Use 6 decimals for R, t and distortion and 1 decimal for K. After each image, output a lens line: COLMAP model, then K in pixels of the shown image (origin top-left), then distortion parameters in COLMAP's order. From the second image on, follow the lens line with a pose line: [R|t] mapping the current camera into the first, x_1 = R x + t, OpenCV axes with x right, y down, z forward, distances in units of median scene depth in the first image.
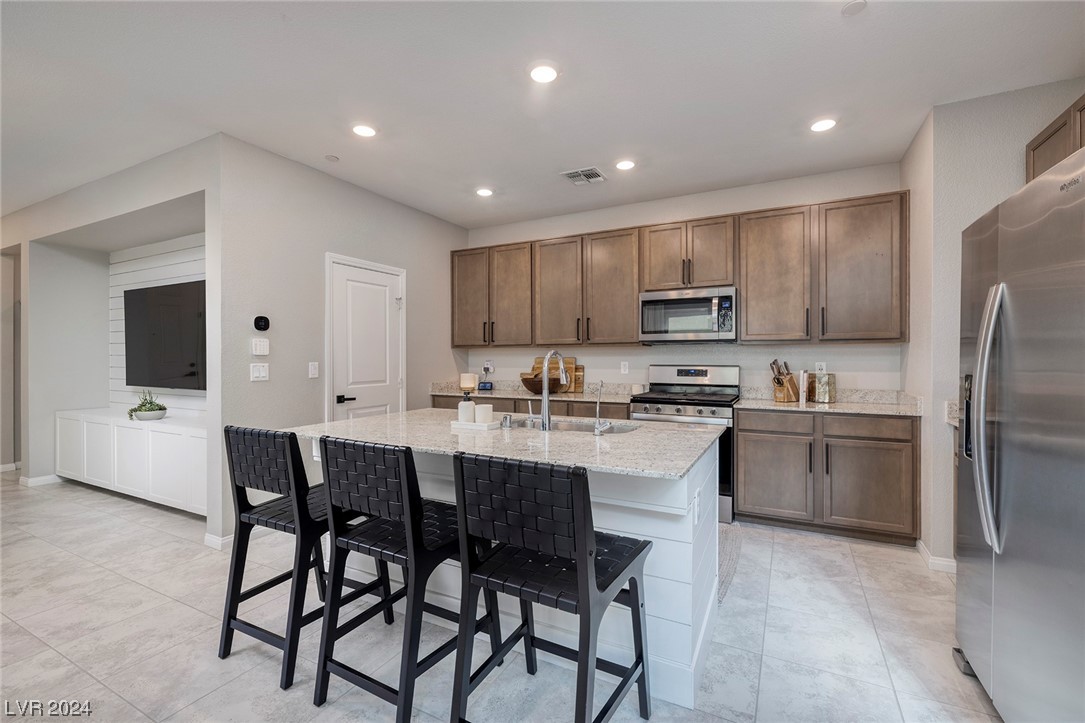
lens RADIAL K [[465.2, 0, 544.4], [0, 465.2, 366.9], [0, 0, 1]] dist [0.002150, 0.000336]
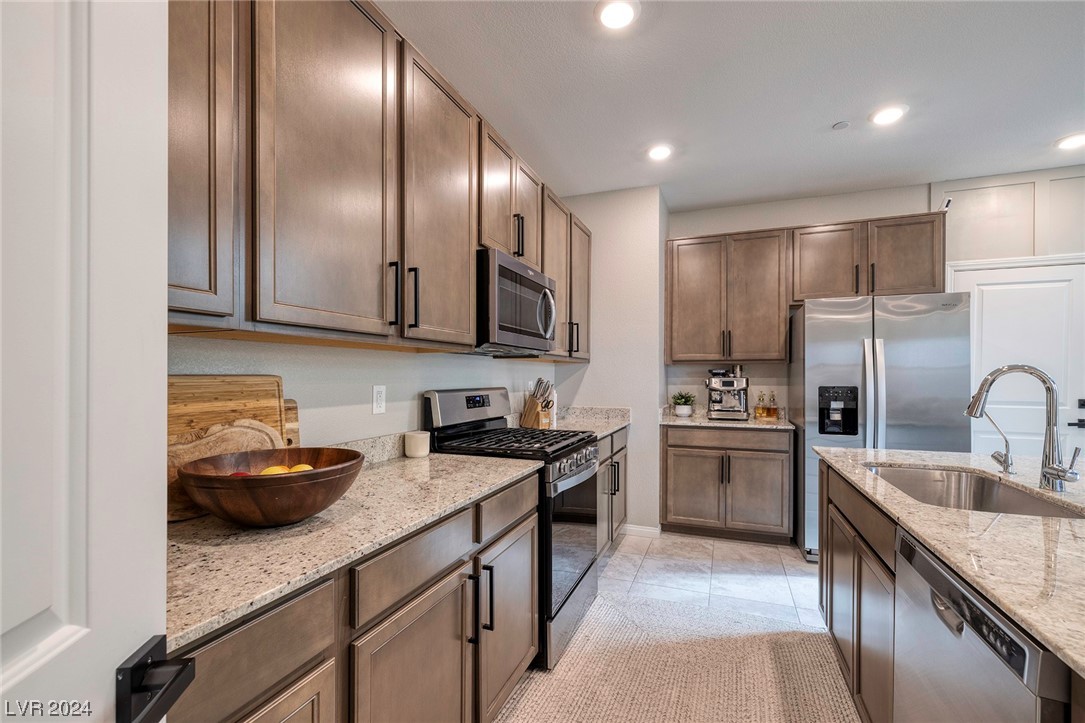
lens RADIAL K [[476.8, 0, 542.5], [0, 476.8, 361.5], [0, 0, 1]] dist [-0.000513, 0.000008]
pose [[-0.118230, 0.041961, 0.992099, -0.353106], [0.036932, 0.998601, -0.037835, -0.013982], [-0.992299, 0.032167, -0.119615, 1.099128]]
